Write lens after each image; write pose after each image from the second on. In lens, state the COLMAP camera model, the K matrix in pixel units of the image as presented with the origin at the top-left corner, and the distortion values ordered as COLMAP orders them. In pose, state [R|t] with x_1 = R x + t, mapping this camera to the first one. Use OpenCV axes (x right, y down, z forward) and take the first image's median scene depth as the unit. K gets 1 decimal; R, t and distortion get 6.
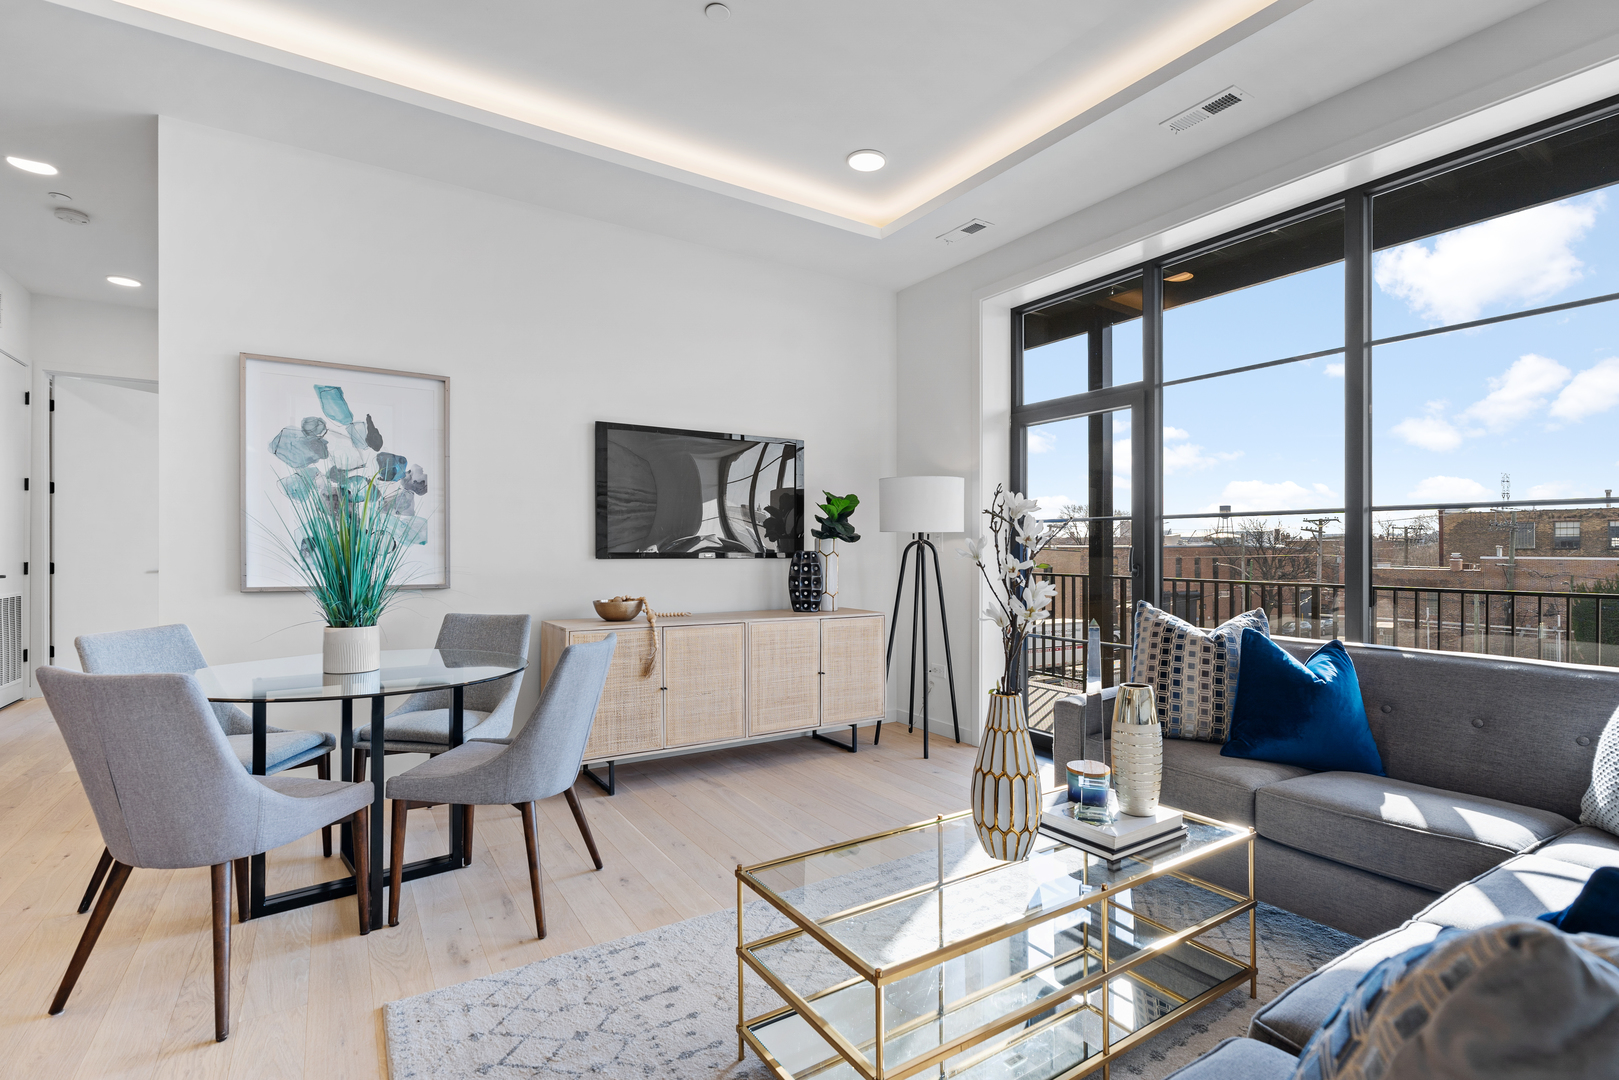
lens RADIAL K [[750.5, 0, 794.5], [0, 750.5, 549.0], [0, 0, 1]] dist [-0.003971, -0.000023]
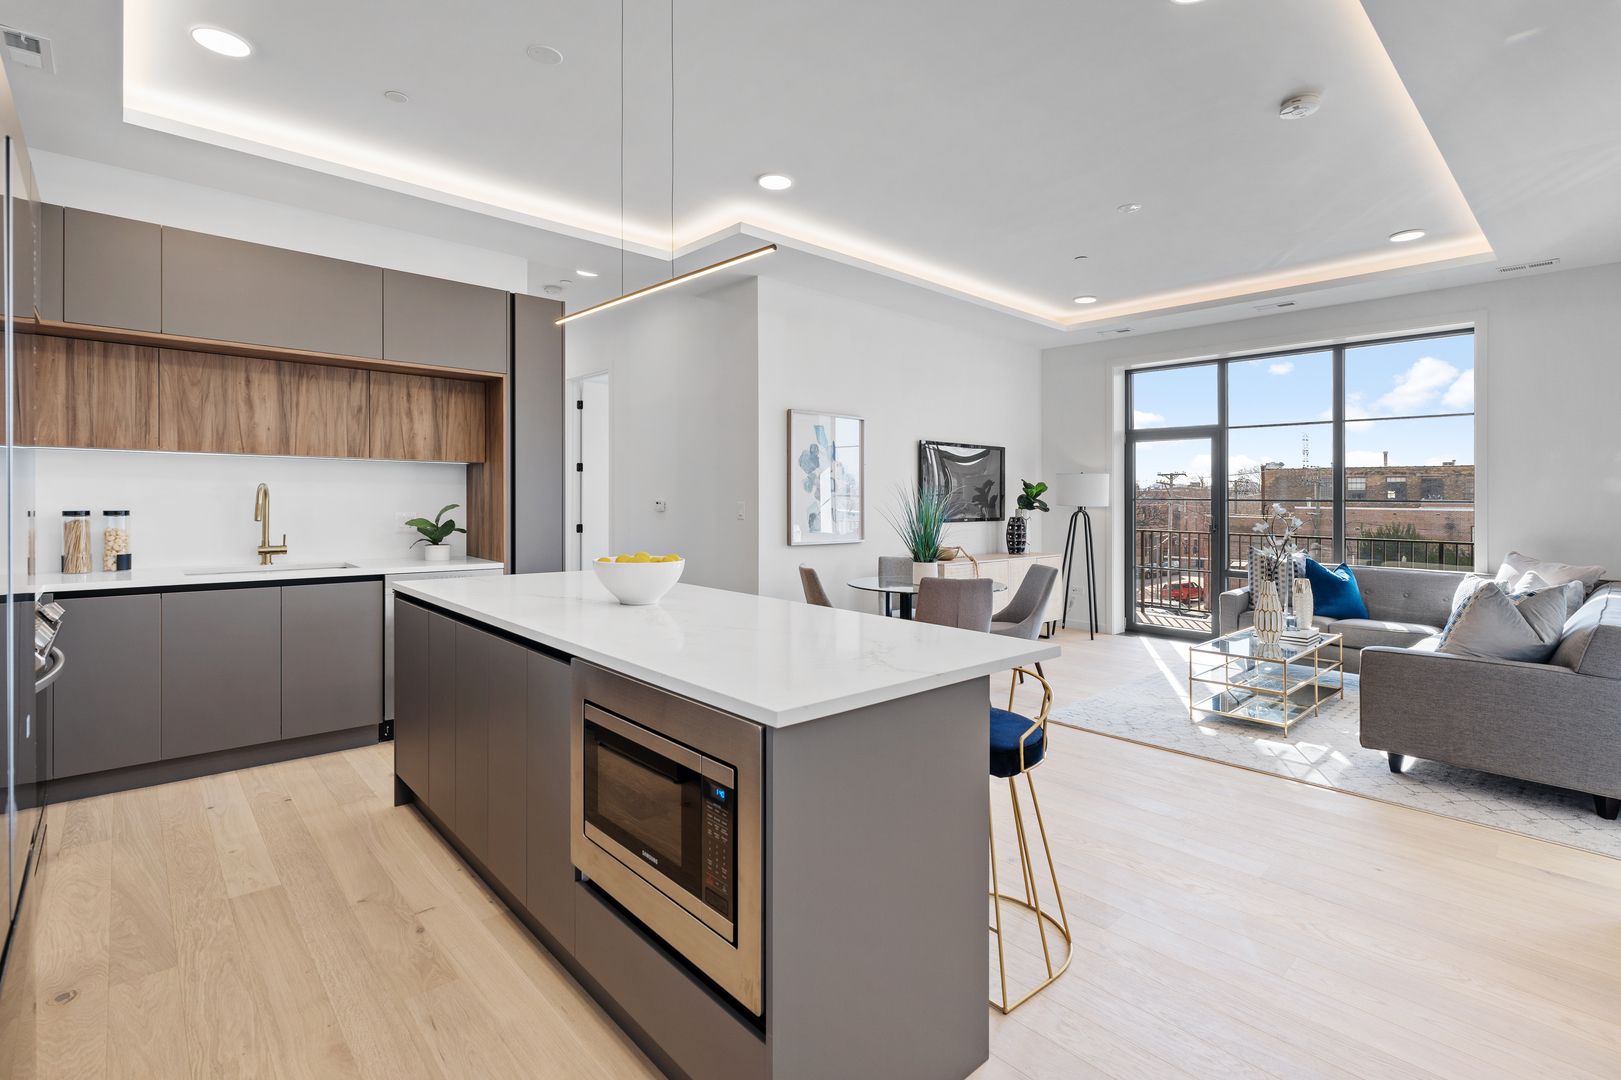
lens RADIAL K [[751.4, 0, 816.1], [0, 751.4, 491.0], [0, 0, 1]] dist [-0.003971, -0.000023]
pose [[0.983626, 0.004819, 0.180155, -0.907697], [-0.003315, 0.999957, -0.008648, -0.049548], [-0.180189, 0.007910, 0.983600, -0.675150]]
